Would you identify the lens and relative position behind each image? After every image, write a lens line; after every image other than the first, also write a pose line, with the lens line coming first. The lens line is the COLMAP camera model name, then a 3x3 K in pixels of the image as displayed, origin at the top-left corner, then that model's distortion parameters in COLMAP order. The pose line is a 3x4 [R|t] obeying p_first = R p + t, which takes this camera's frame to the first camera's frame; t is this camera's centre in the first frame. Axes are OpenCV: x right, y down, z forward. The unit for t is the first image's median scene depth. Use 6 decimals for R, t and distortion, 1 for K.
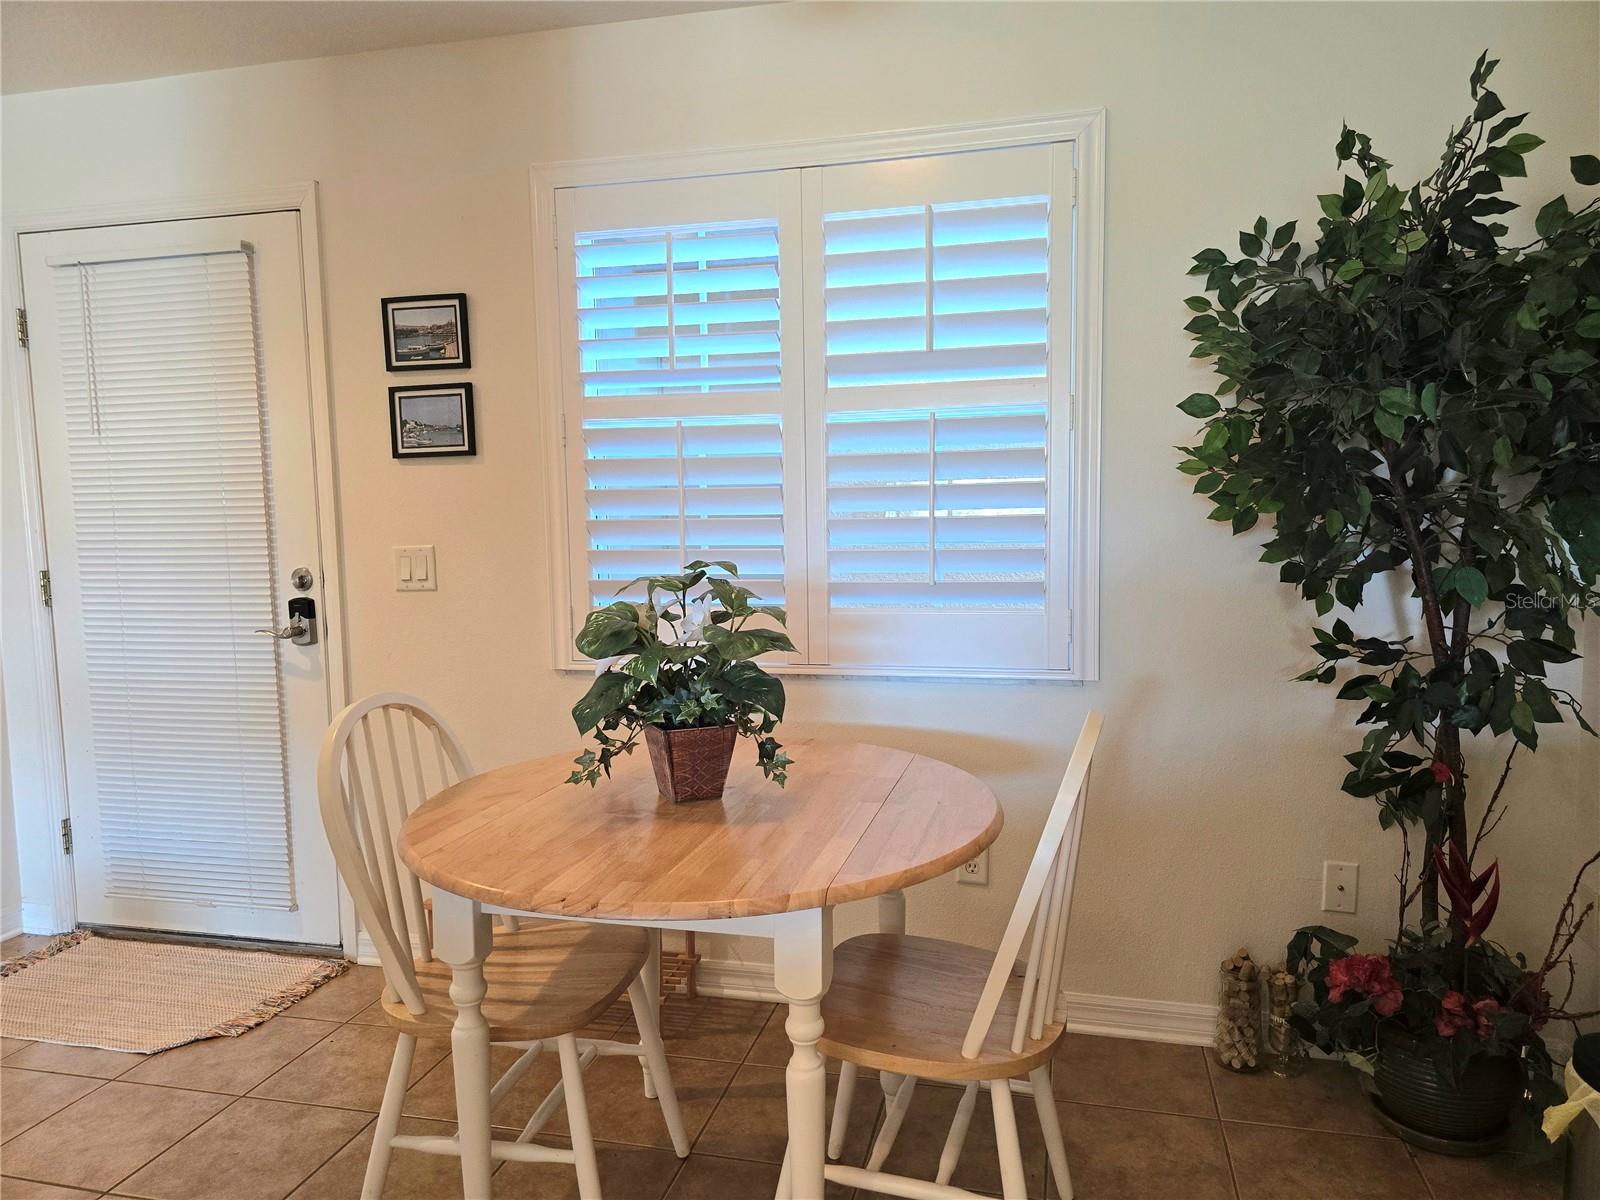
lens RADIAL K [[1093.3, 0, 802.6], [0, 1093.3, 604.5], [0, 0, 1]] dist [0.073539, -0.072542]
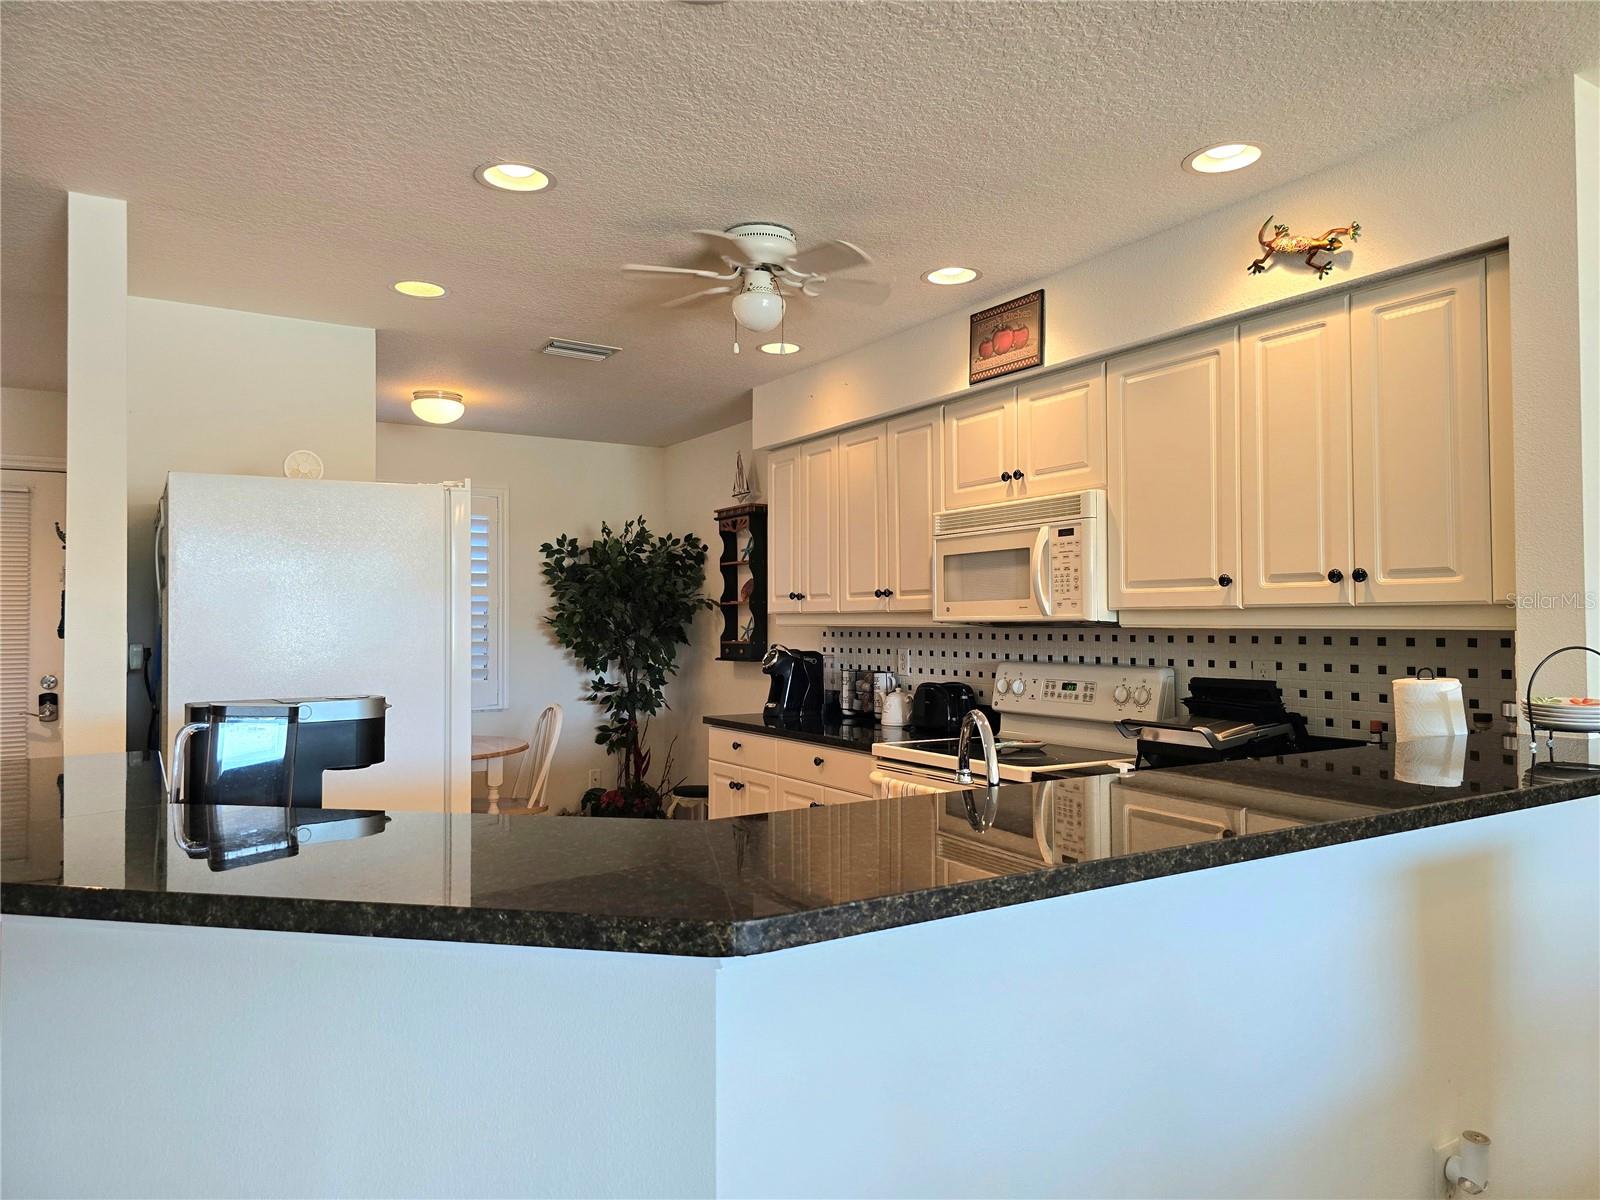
lens RADIAL K [[1076.0, 0, 807.4], [0, 1076.0, 594.9], [0, 0, 1]] dist [0.076823, -0.074699]
pose [[0.696402, 0.025229, 0.717209, -1.055616], [0.059113, 0.993969, -0.092363, 0.083477], [-0.715214, 0.106718, 0.690710, -1.235739]]
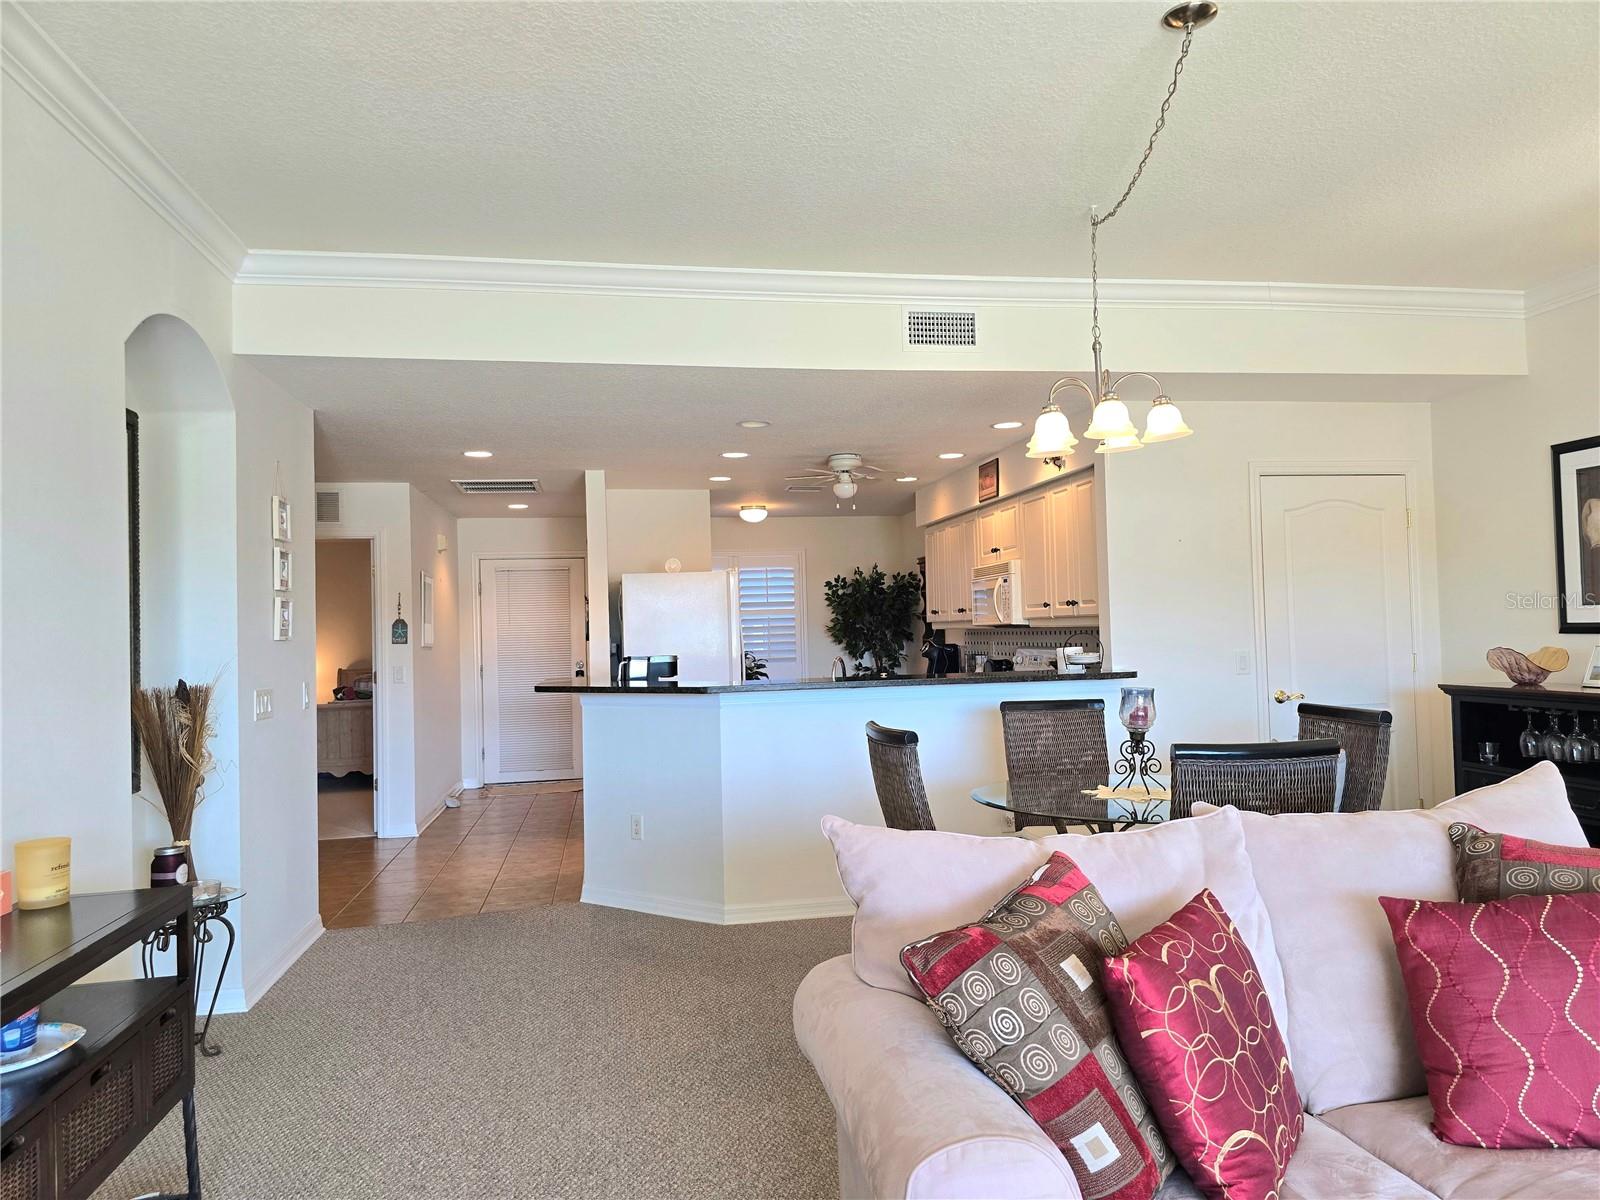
lens RADIAL K [[1076.0, 0, 807.4], [0, 1076.0, 594.9], [0, 0, 1]] dist [0.076823, -0.074699]
pose [[0.914838, 0.001941, 0.403816, -1.414300], [0.049806, 0.991811, -0.117601, 0.229929], [-0.400737, 0.127698, 0.907250, -2.798067]]
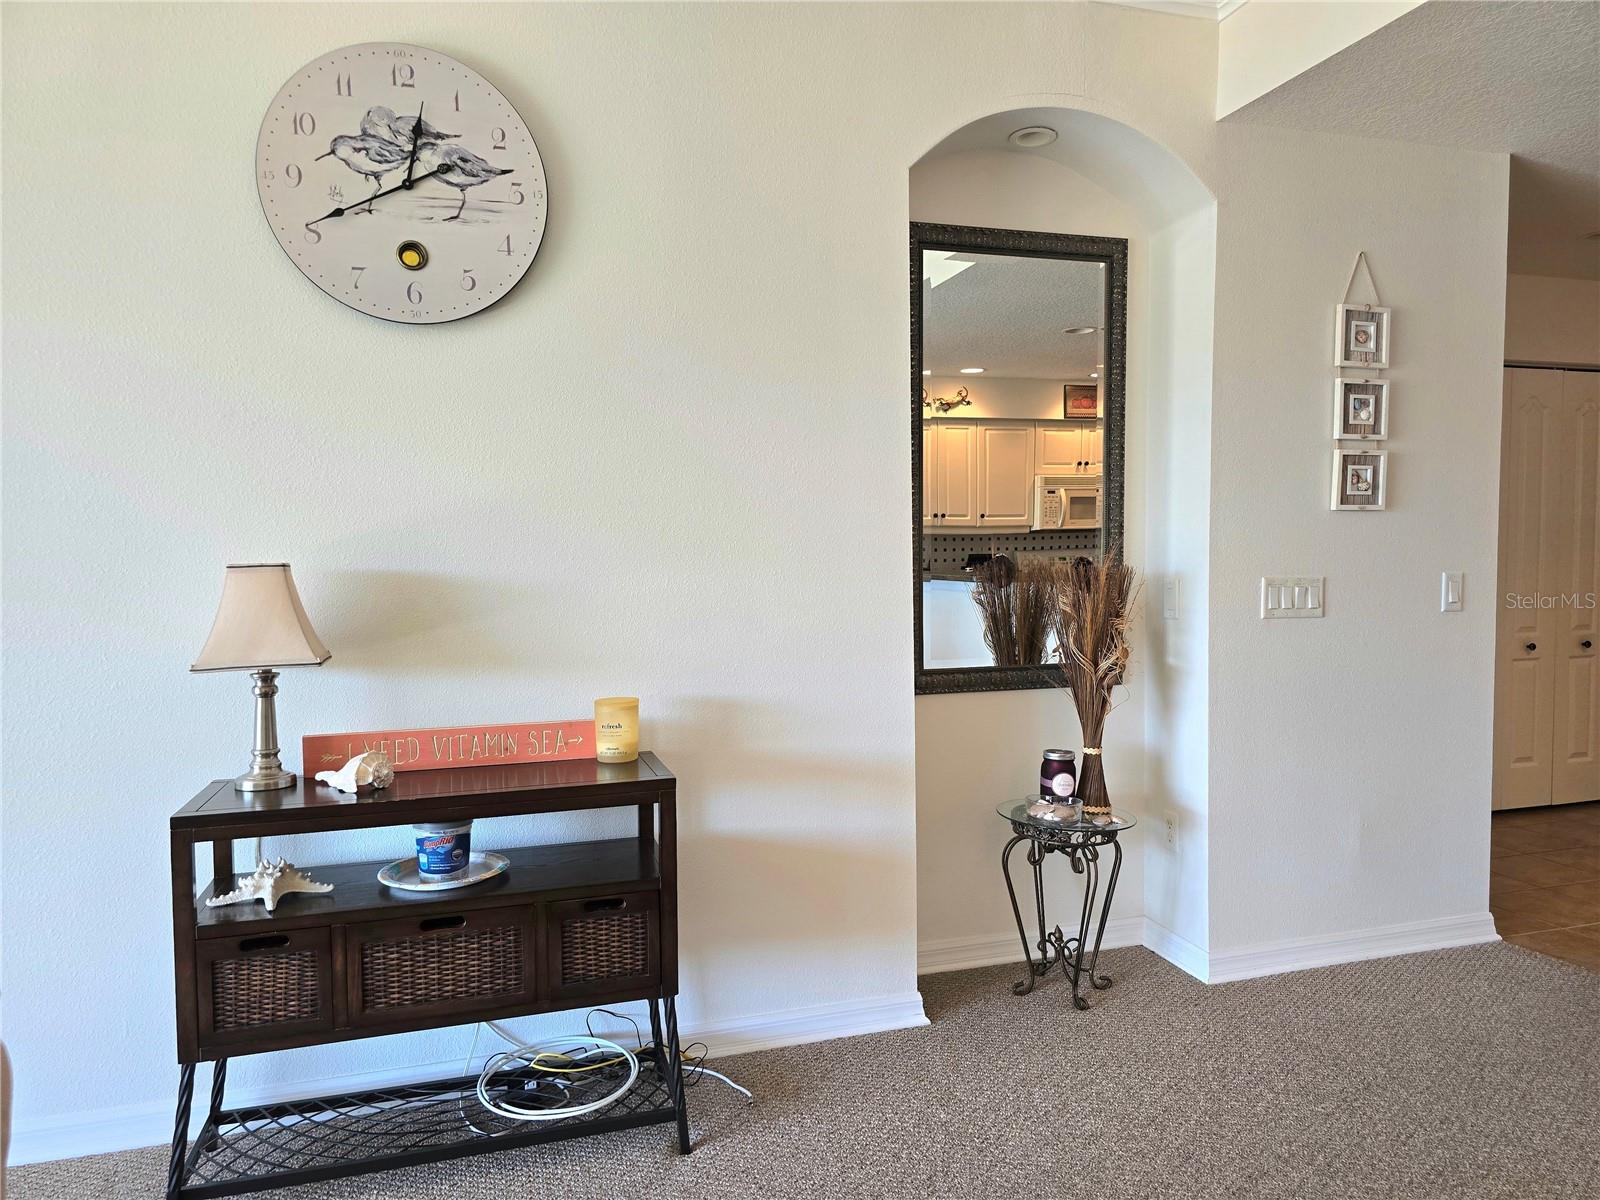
lens RADIAL K [[1093.3, 0, 802.6], [0, 1093.3, 604.5], [0, 0, 1]] dist [0.073539, -0.072542]
pose [[0.522226, 0.056643, -0.850924, -0.694445], [-0.073154, 0.997089, 0.021477, 0.175945], [0.849664, 0.051033, 0.524850, -2.010839]]
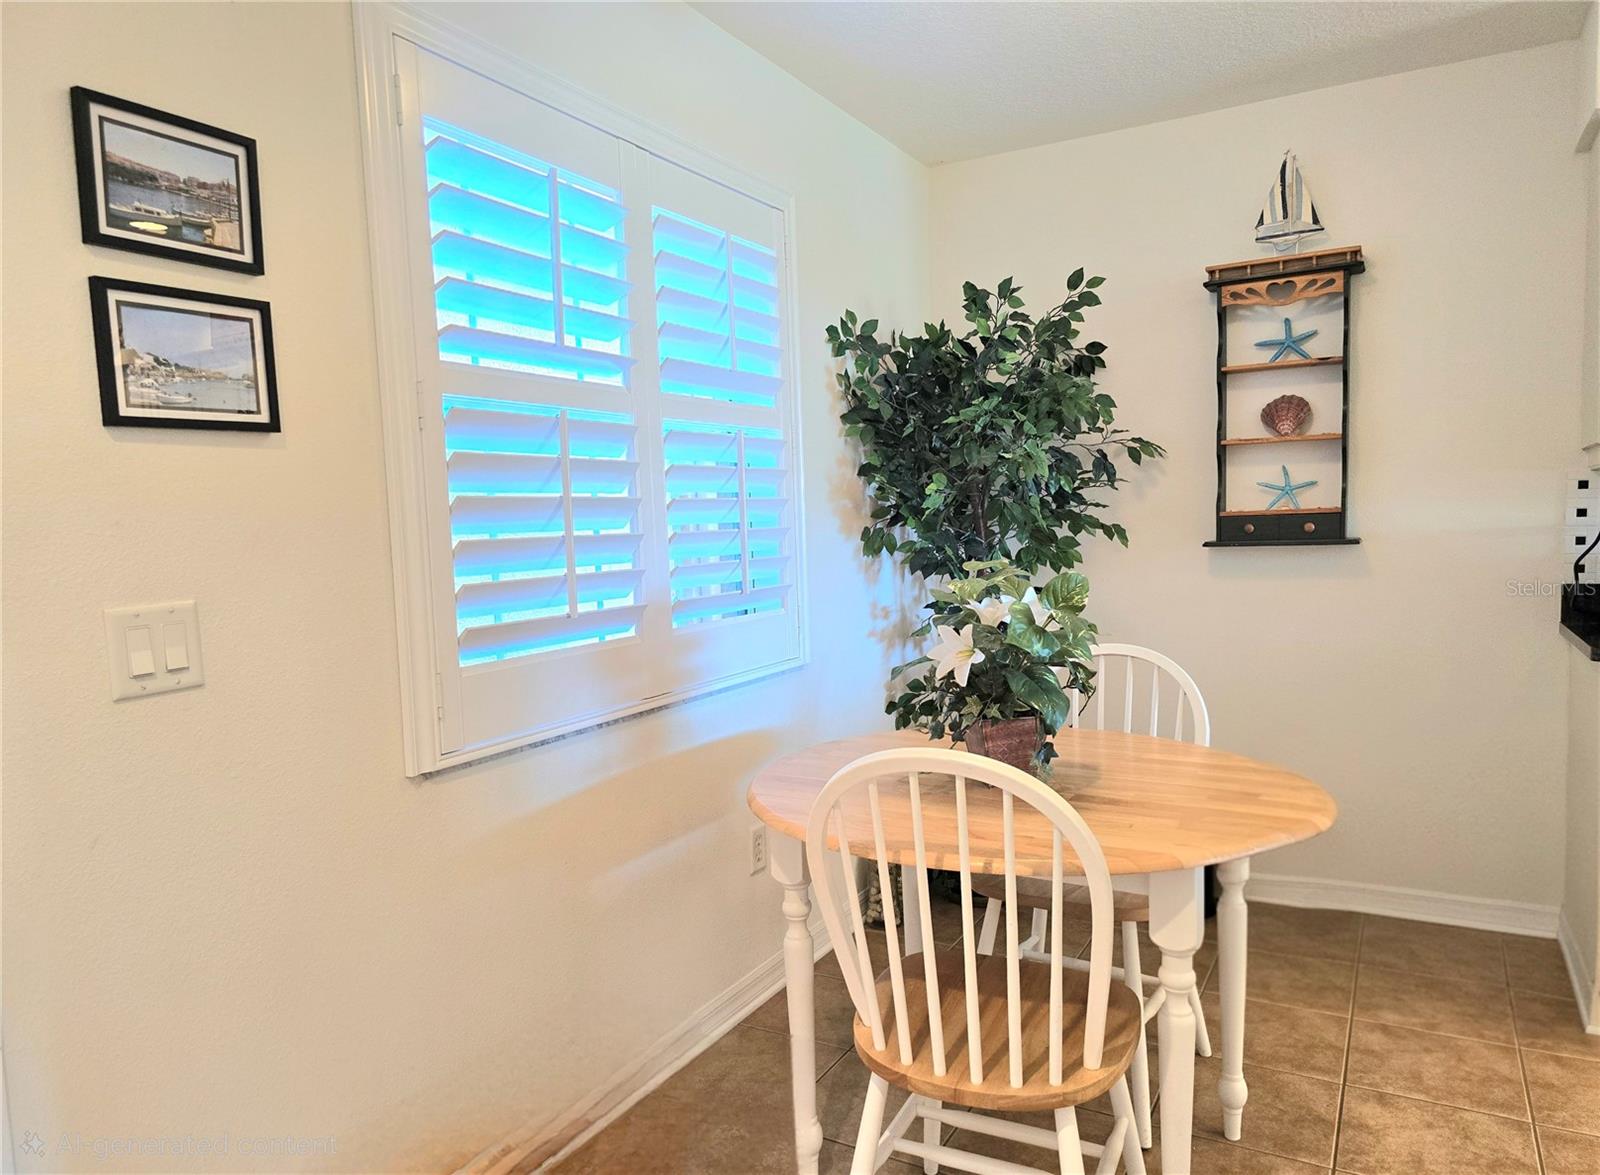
lens RADIAL K [[1074.5, 0, 807.3], [0, 1074.5, 622.0], [0, 0, 1]] dist [-0.001436, -0.002313]
pose [[0.260204, -0.089243, 0.961421, -0.892477], [0.115580, 0.991439, 0.060748, -0.048706], [-0.958611, 0.095314, 0.268291, 0.705431]]
